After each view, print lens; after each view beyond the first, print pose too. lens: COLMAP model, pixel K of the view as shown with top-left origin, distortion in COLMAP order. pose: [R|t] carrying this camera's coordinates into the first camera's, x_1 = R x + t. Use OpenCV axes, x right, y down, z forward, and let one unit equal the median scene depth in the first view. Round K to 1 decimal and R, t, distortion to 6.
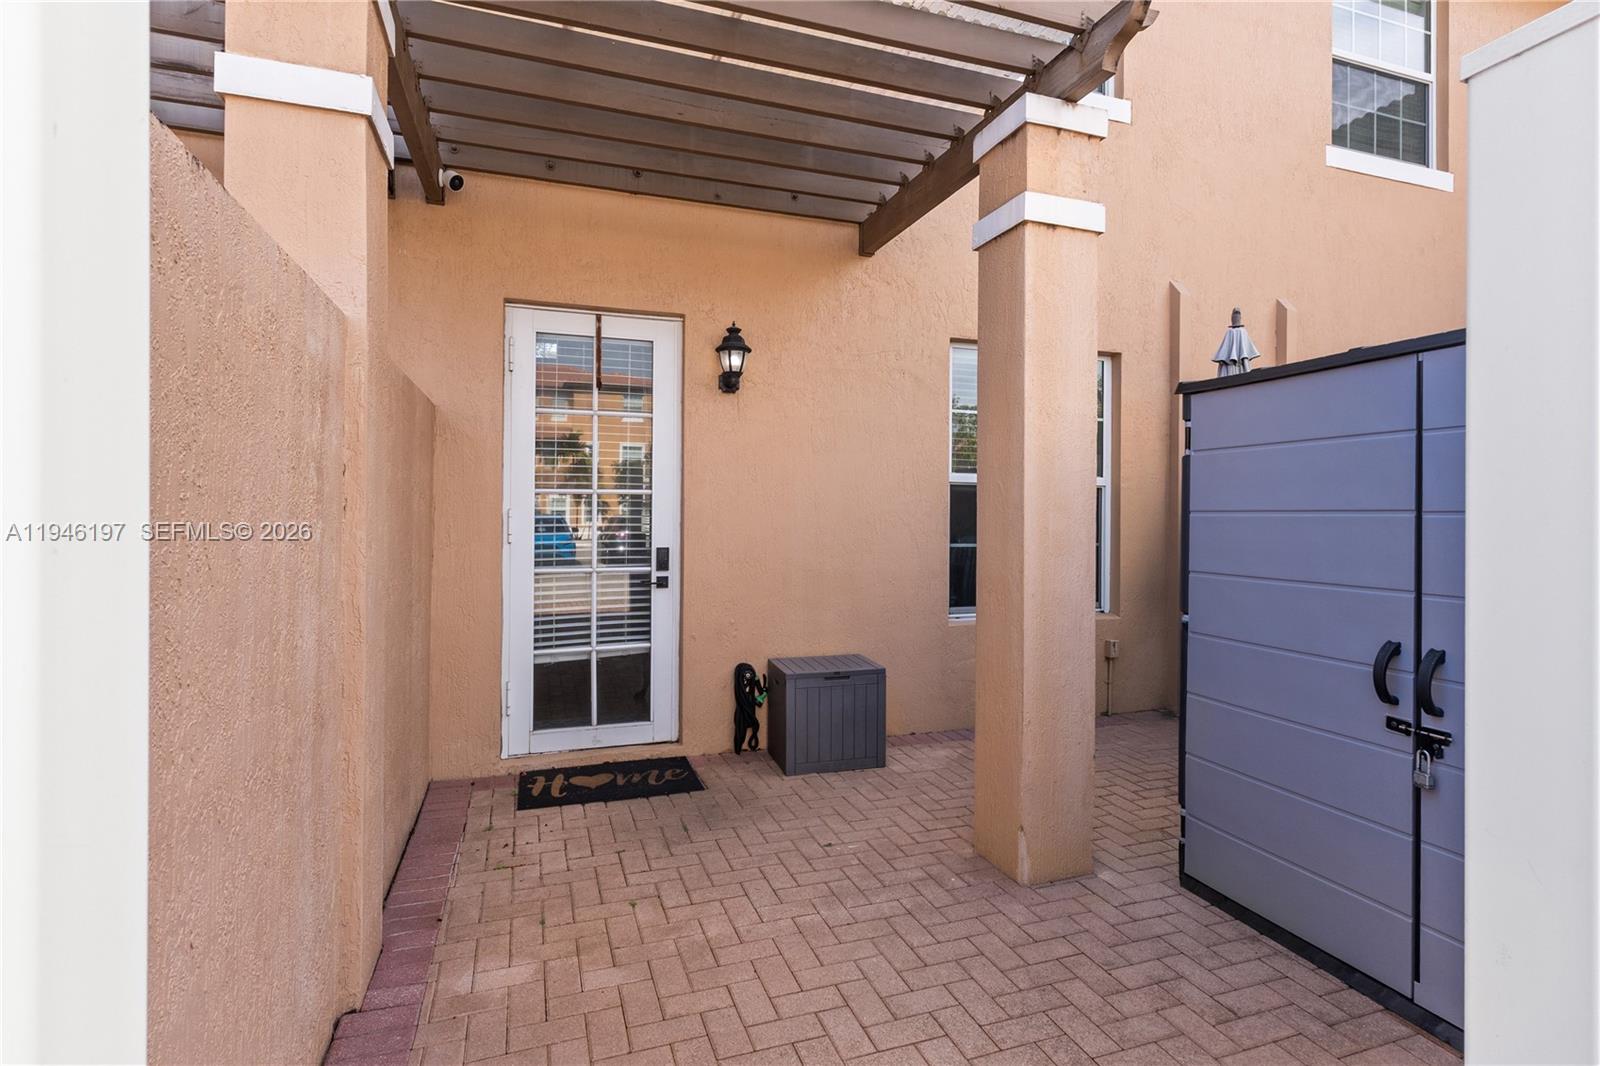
lens RADIAL K [[767.4, 0, 792.4], [0, 767.4, 505.3], [0, 0, 1]] dist [-0.000699, -0.000011]
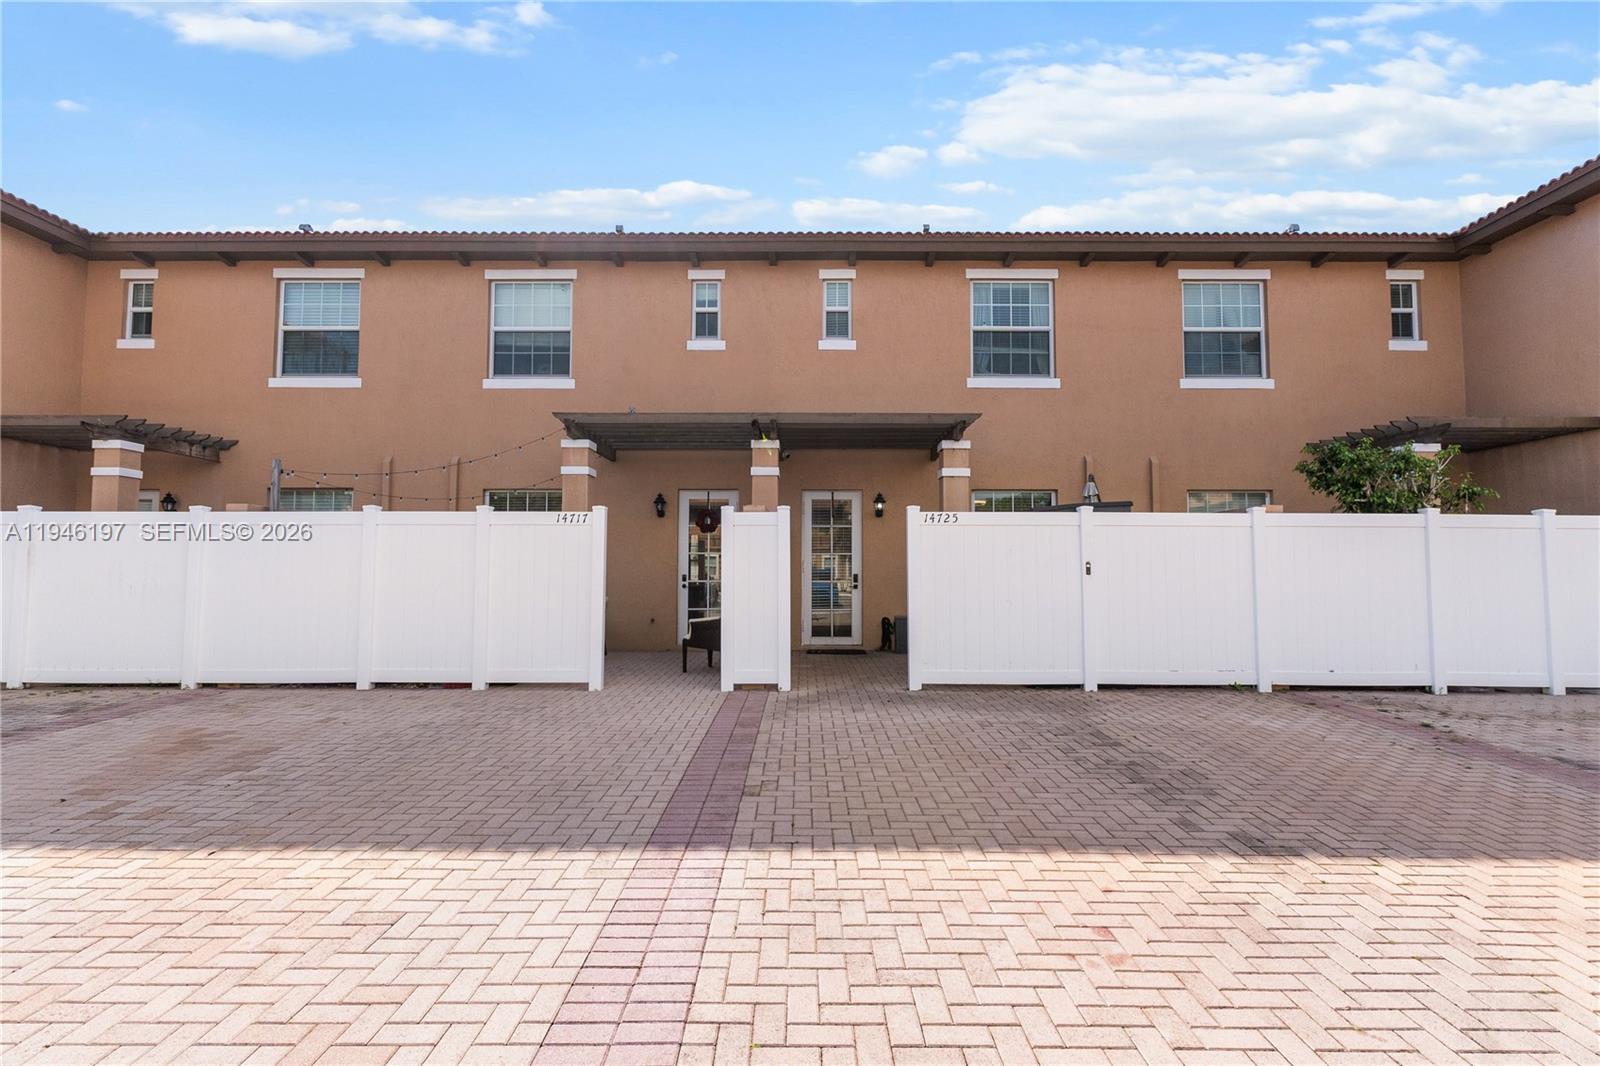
lens RADIAL K [[767.4, 0, 799.0], [0, 767.4, 531.1], [0, 0, 1]] dist [-0.000699, -0.000011]
pose [[0.943409, -0.018245, -0.331129, 0.555317], [0.003312, 0.998954, -0.045606, 0.026321], [0.331614, 0.041928, 0.942483, -1.673747]]
